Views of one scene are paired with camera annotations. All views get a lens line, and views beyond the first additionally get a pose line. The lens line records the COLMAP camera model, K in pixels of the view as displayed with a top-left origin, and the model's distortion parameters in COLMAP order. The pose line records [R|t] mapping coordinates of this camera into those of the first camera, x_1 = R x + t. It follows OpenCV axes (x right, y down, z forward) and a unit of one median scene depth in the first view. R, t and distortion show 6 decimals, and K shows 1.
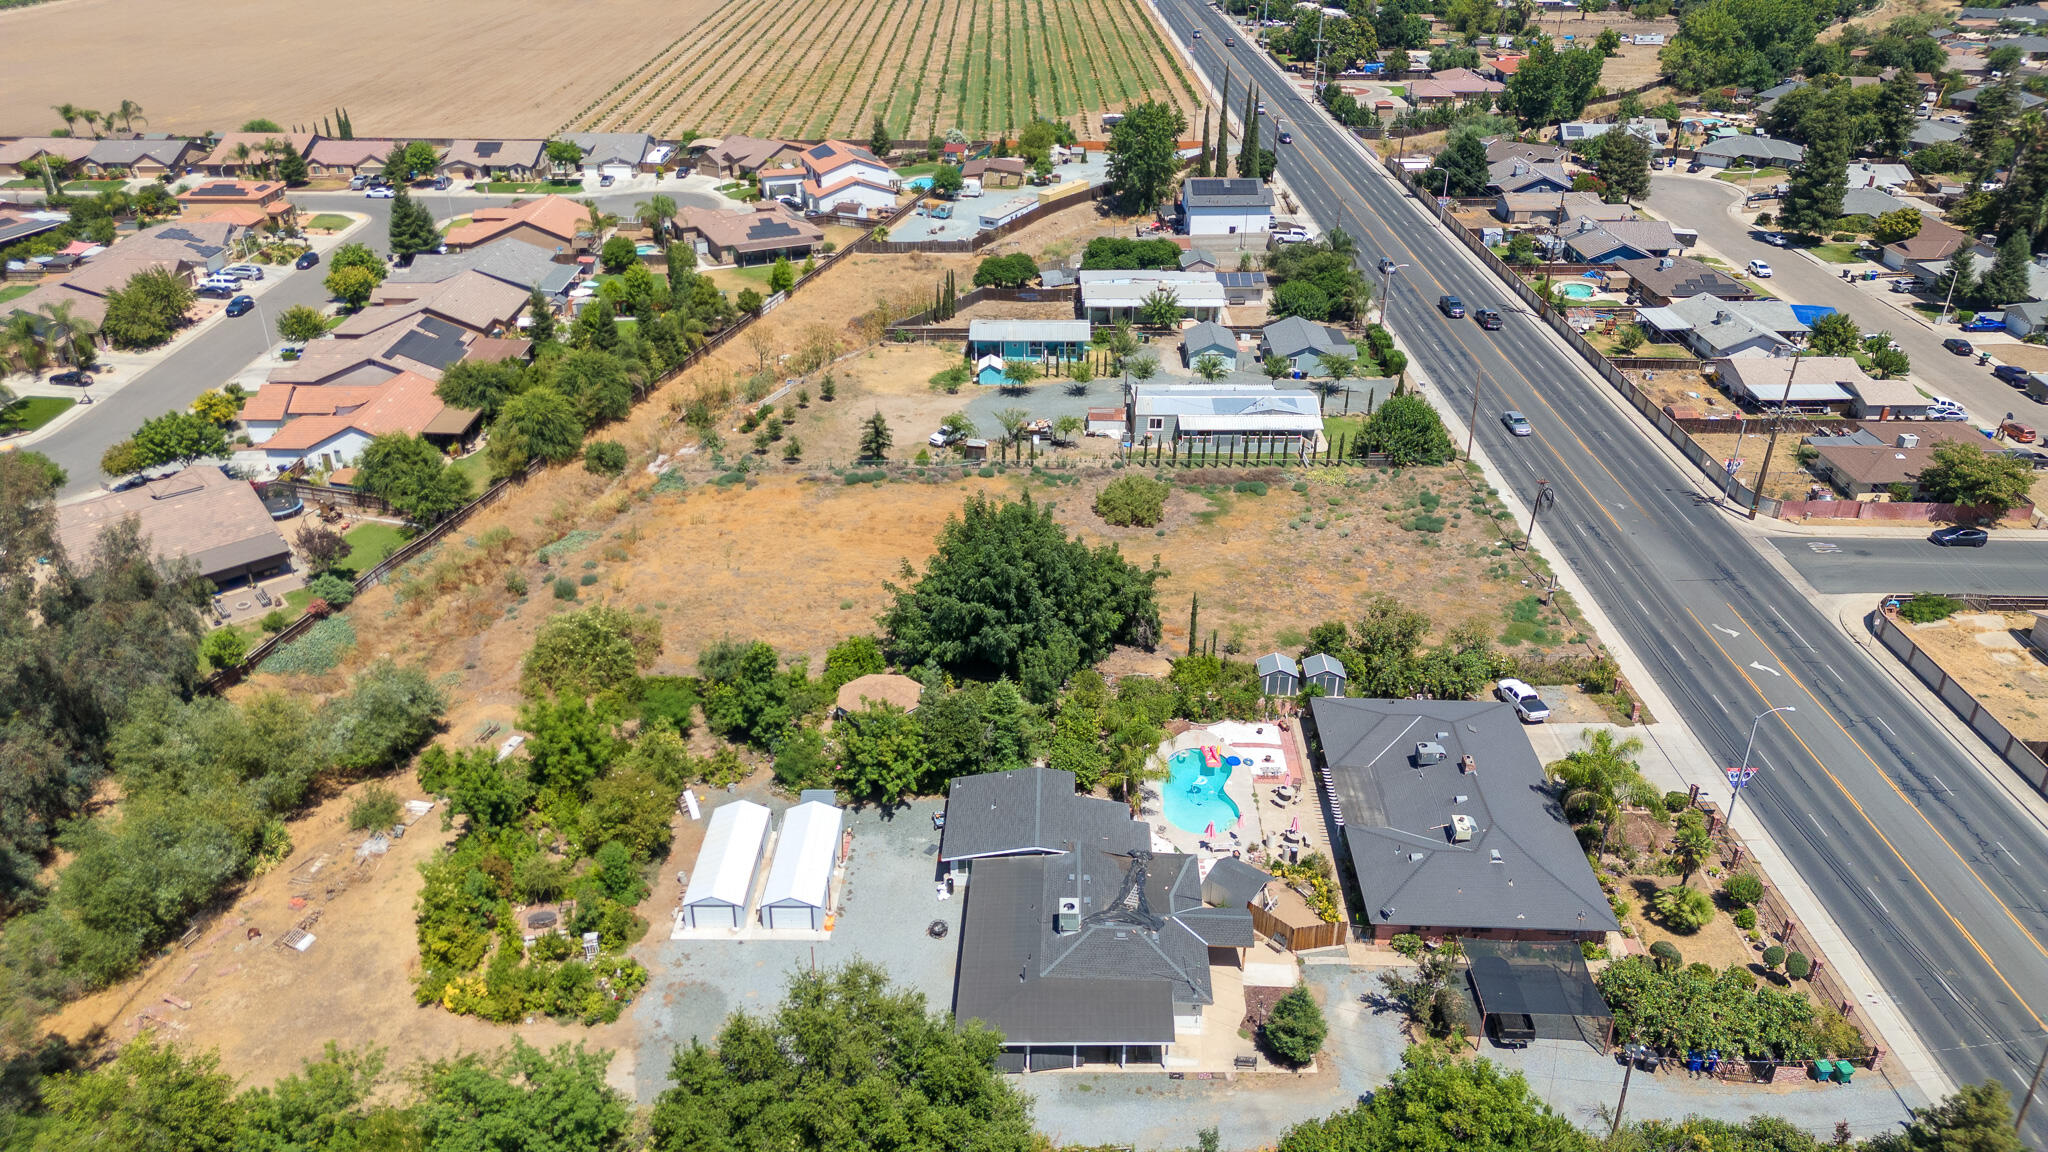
lens RADIAL K [[1433.2, 0, 1024.0], [0, 1433.2, 576.0], [0, 0, 1]] dist [0.062983, -0.001040]
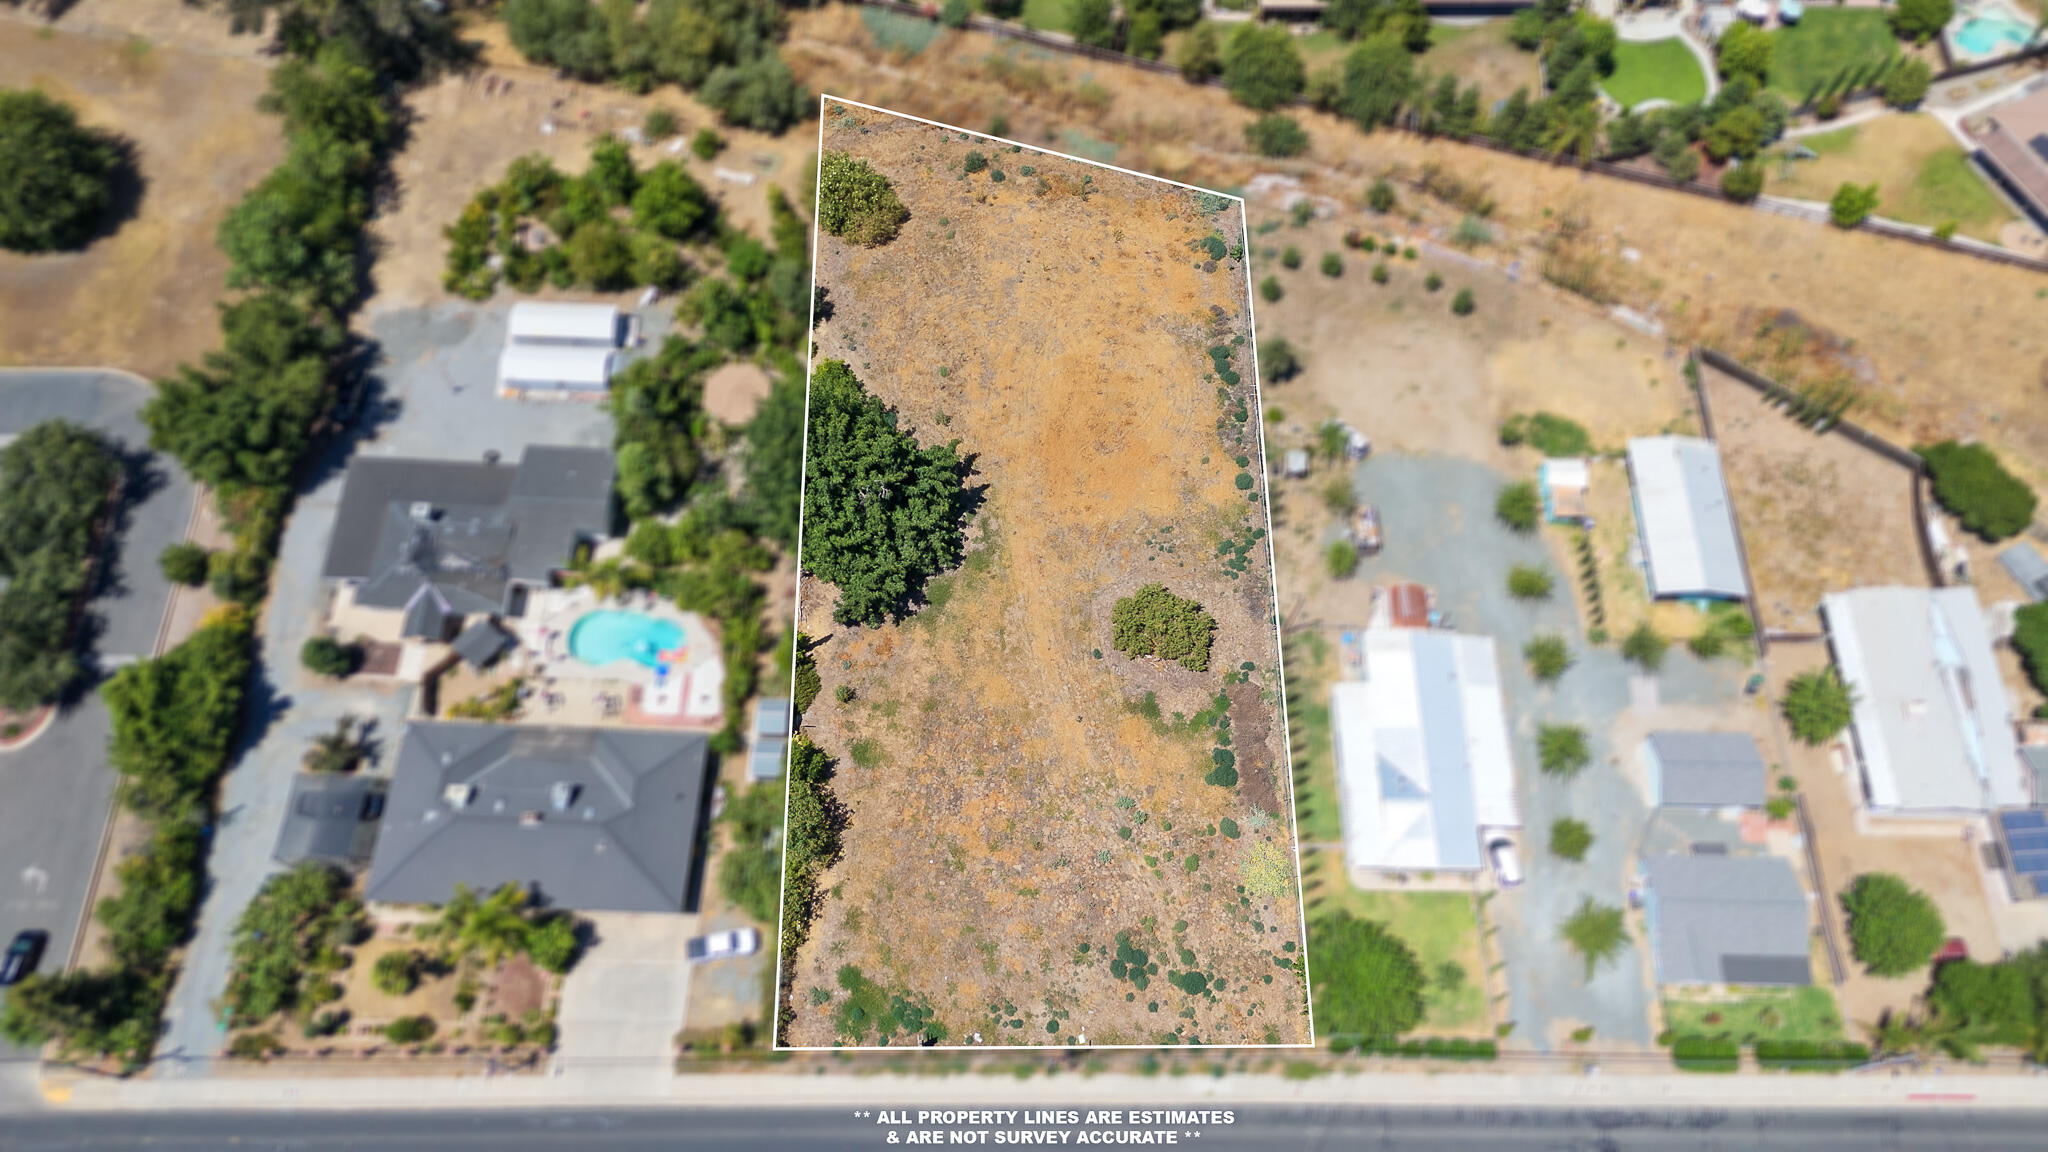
lens RADIAL K [[1433.2, 0, 1024.0], [0, 1433.2, 576.0], [0, 0, 1]] dist [0.062983, -0.001040]
pose [[-0.006351, 0.904604, -0.426206, 0.415923], [-0.487950, 0.369225, 0.790935, -0.704079], [0.872848, 0.212990, 0.439057, 0.530149]]
